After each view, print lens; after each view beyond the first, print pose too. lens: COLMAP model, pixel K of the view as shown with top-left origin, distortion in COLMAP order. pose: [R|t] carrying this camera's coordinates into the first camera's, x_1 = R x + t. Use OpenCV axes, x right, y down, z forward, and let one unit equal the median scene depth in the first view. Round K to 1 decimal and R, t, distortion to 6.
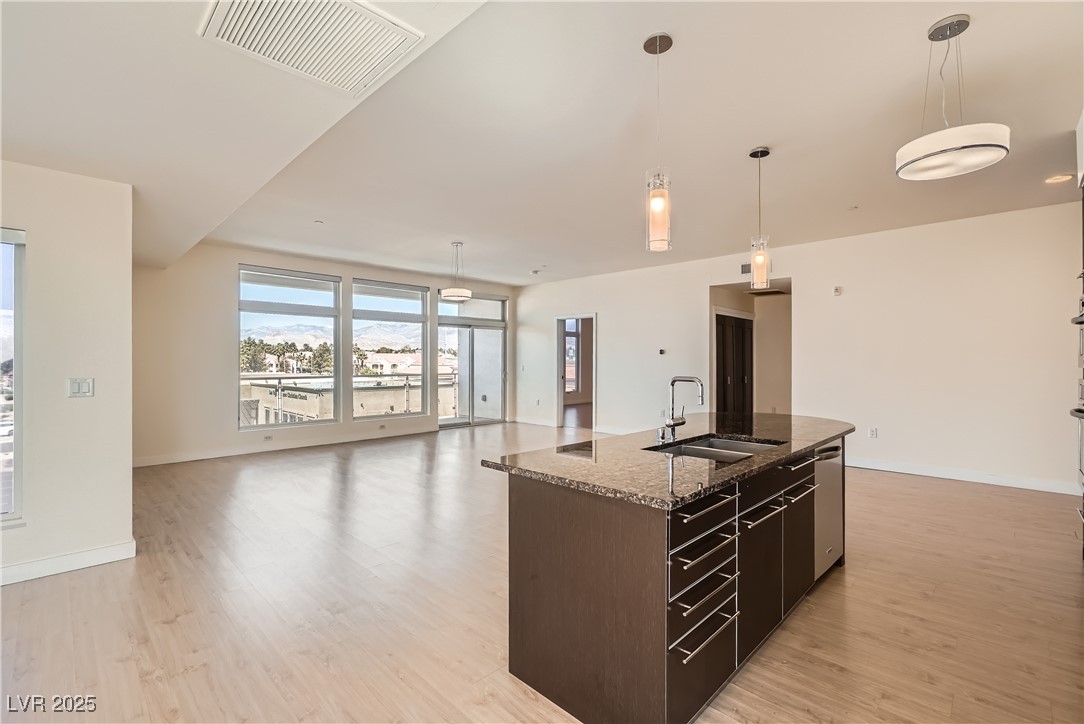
lens RADIAL K [[472.2, 0, 531.8], [0, 472.2, 353.6], [0, 0, 1]] dist [-0.012773, 0.006506]
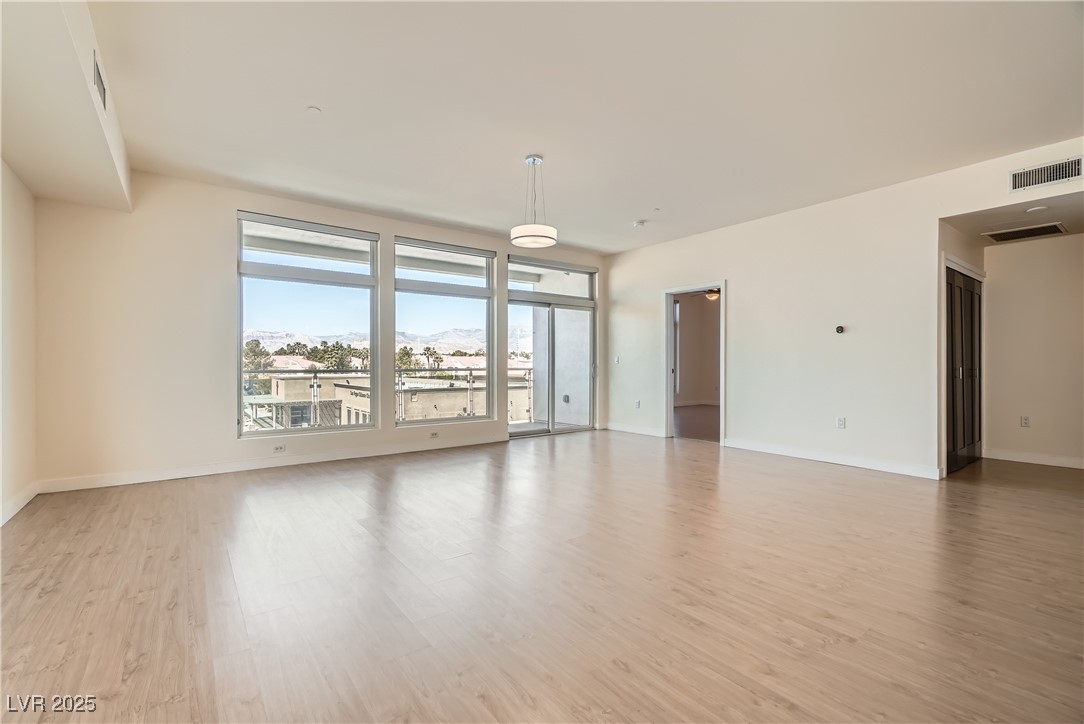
lens RADIAL K [[472.2, 0, 537.8], [0, 472.2, 366.8], [0, 0, 1]] dist [-0.012773, 0.006506]
pose [[0.990317, 0.000932, -0.138823, -0.042232], [0.001972, 0.999782, 0.020782, 0.026447], [0.138812, -0.020855, 0.990099, 0.235268]]
